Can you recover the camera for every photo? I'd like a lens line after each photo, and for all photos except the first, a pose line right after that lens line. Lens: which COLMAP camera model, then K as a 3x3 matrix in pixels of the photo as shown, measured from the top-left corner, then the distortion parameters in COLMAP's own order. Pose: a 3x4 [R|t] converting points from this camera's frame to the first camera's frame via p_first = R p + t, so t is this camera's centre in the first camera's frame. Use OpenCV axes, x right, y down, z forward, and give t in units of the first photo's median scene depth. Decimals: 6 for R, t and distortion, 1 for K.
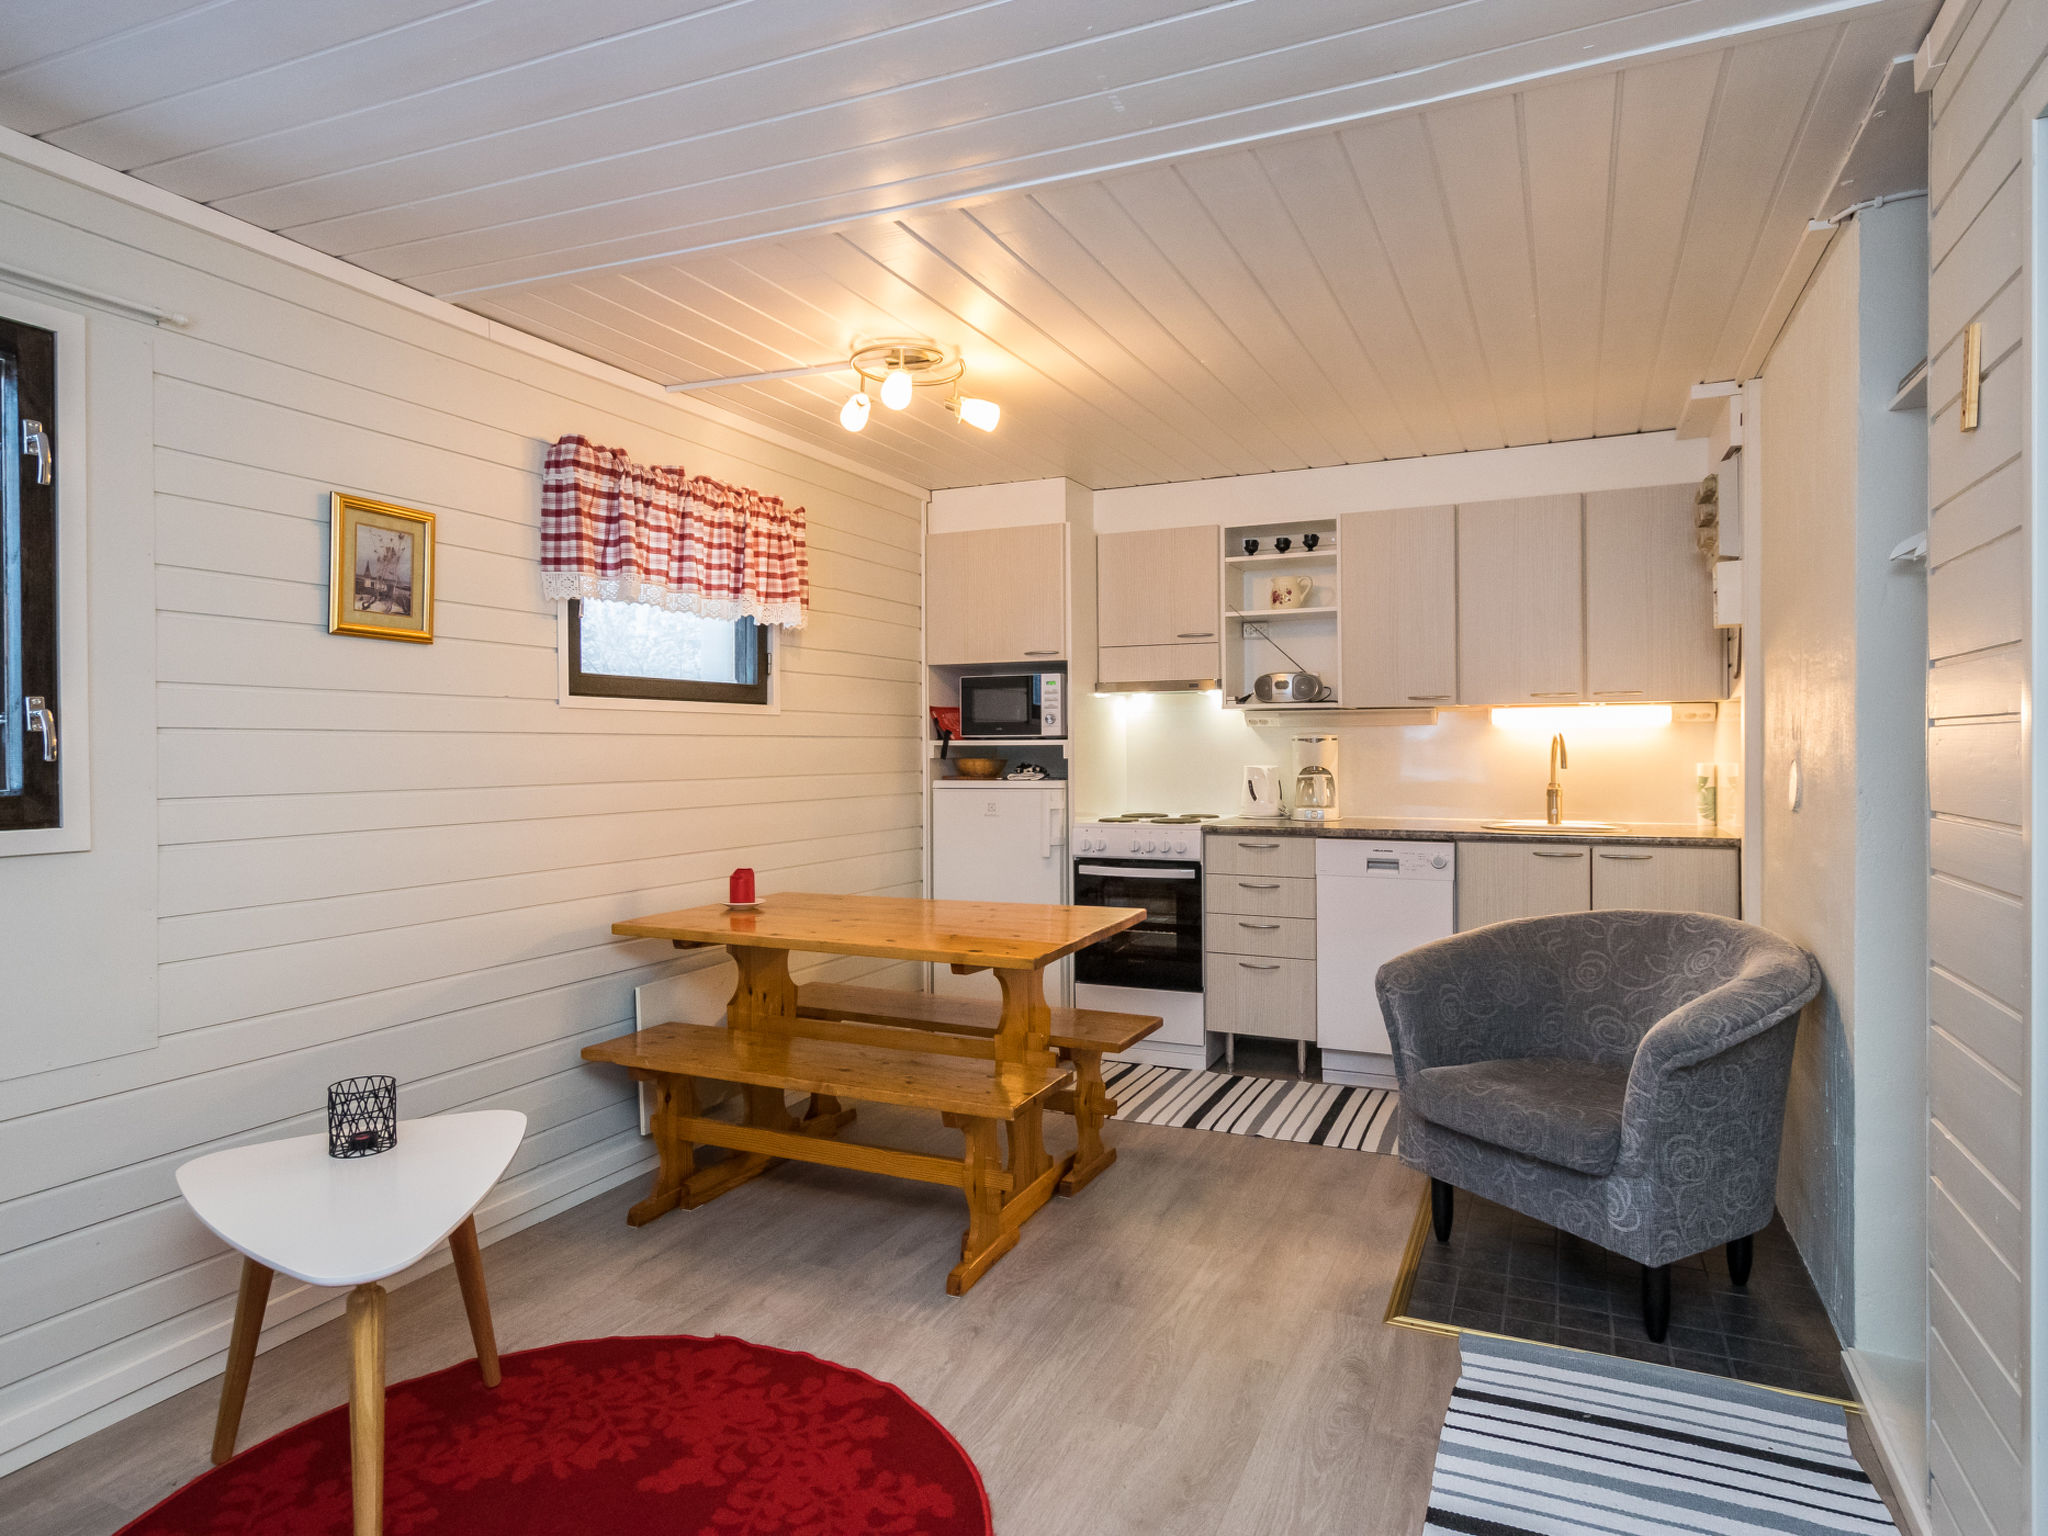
lens RADIAL K [[1226.1, 0, 1024.0], [0, 1226.1, 768.0], [0, 0, 1]] dist [-0.000620, -0.000283]
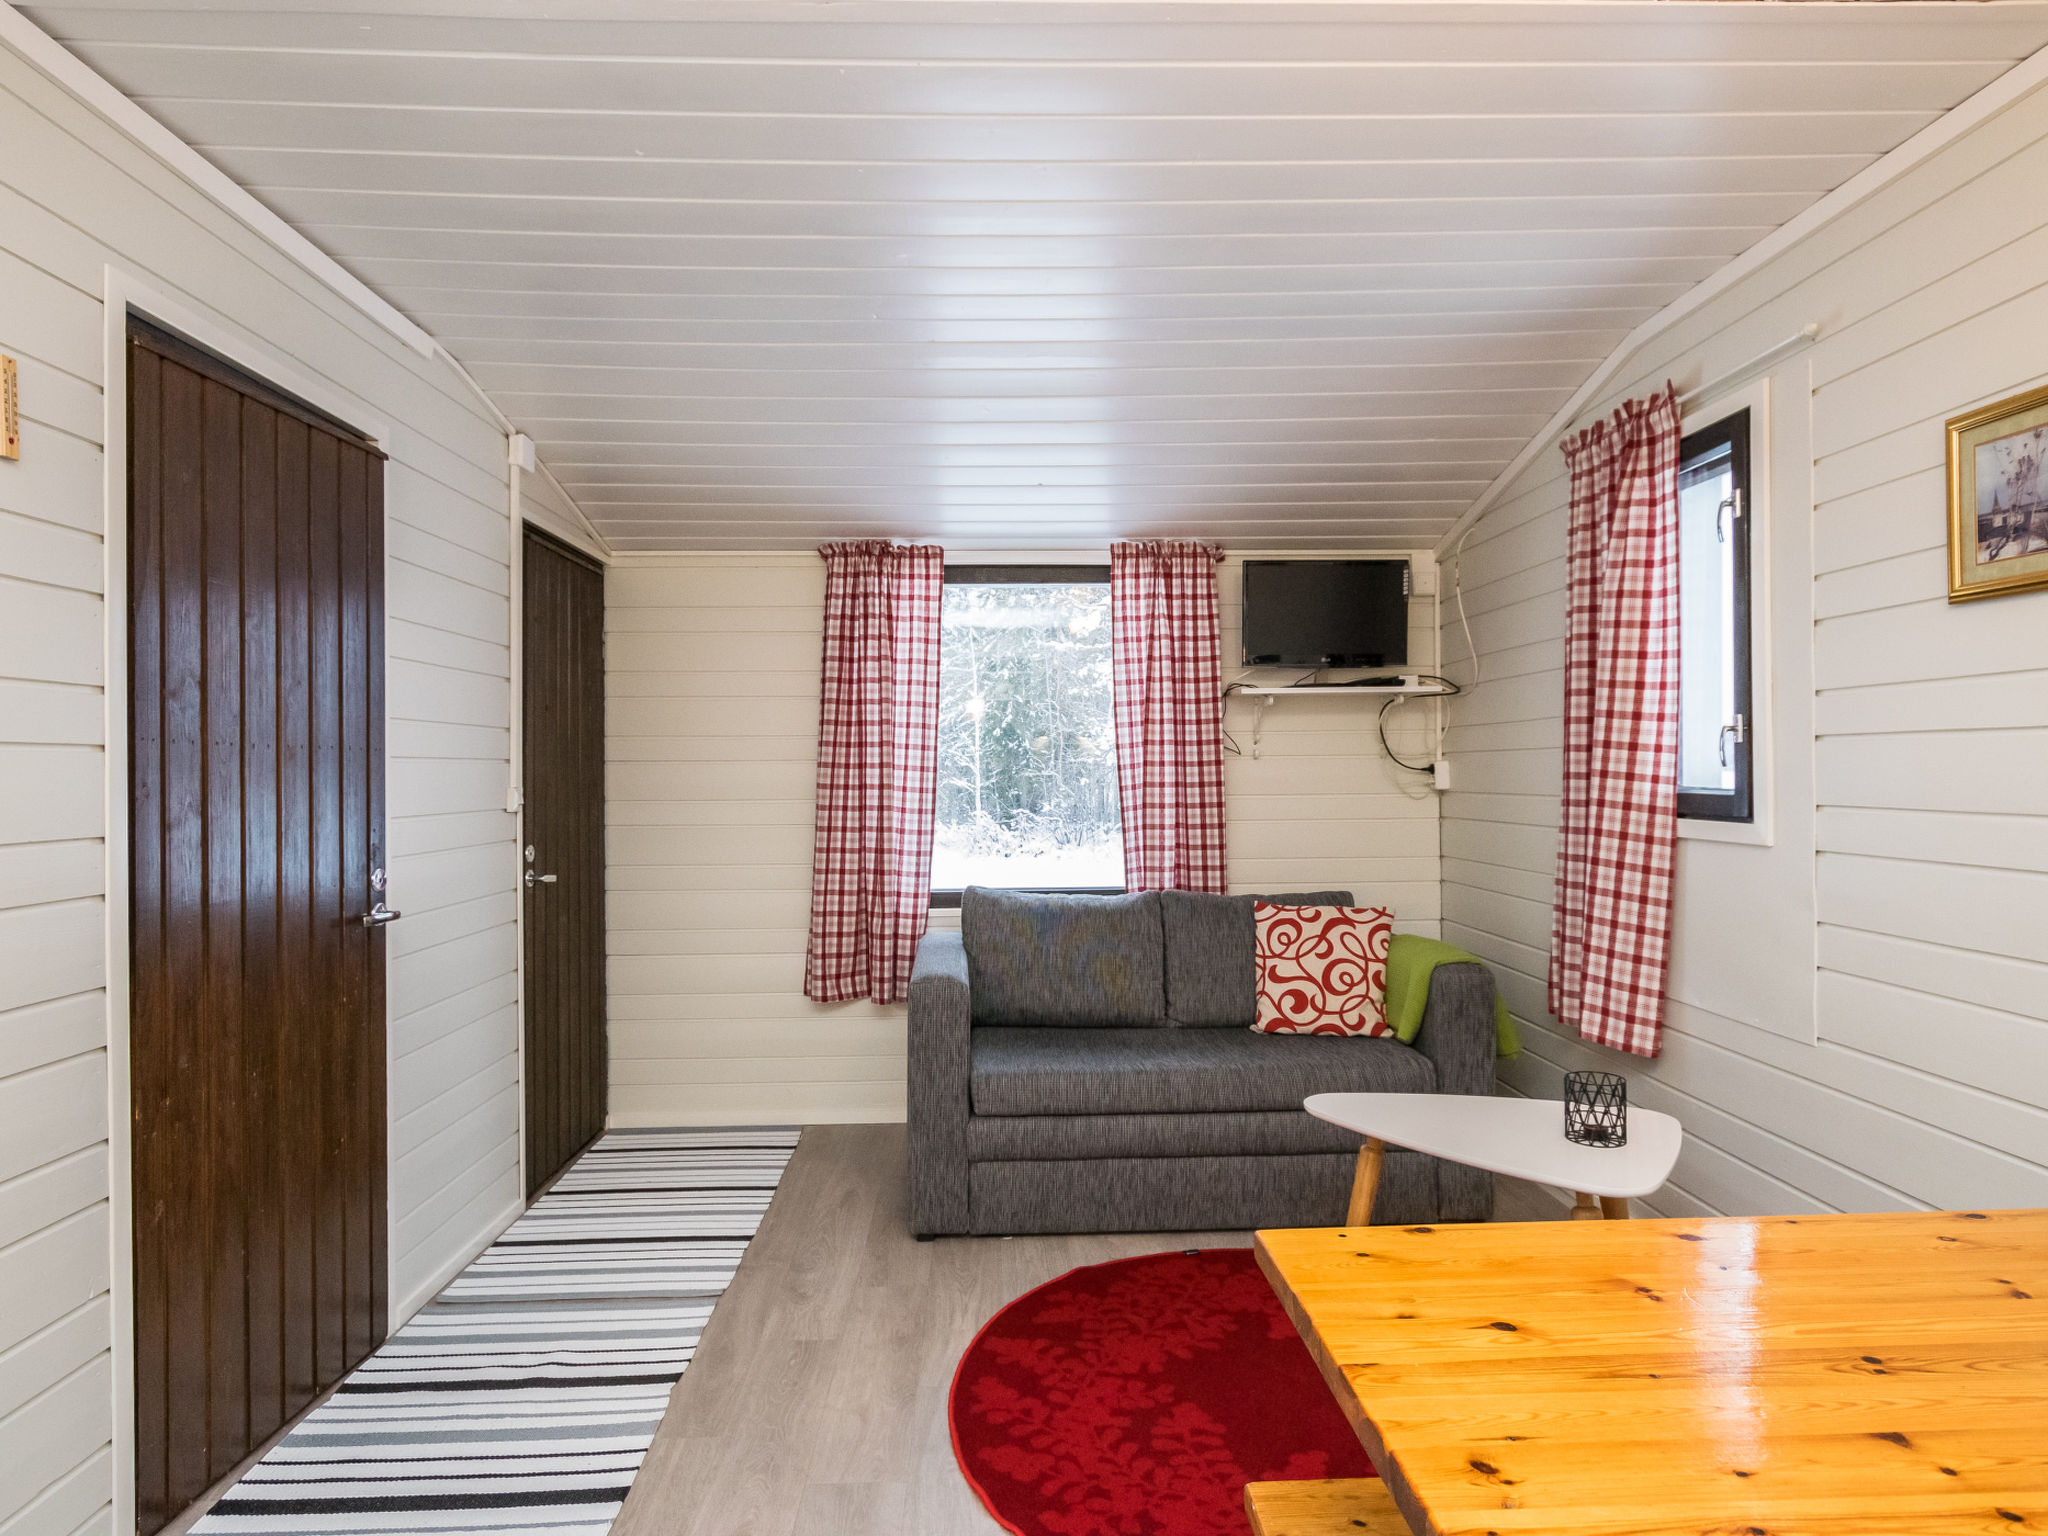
lens RADIAL K [[1226.1, 0, 1024.0], [0, 1226.1, 768.0], [0, 0, 1]] dist [-0.000620, -0.000283]
pose [[-0.900388, 0.007314, -0.435026, 0.292204], [0.000927, 0.999889, 0.014891, -0.018665], [0.435087, 0.013005, -0.900295, 1.427275]]
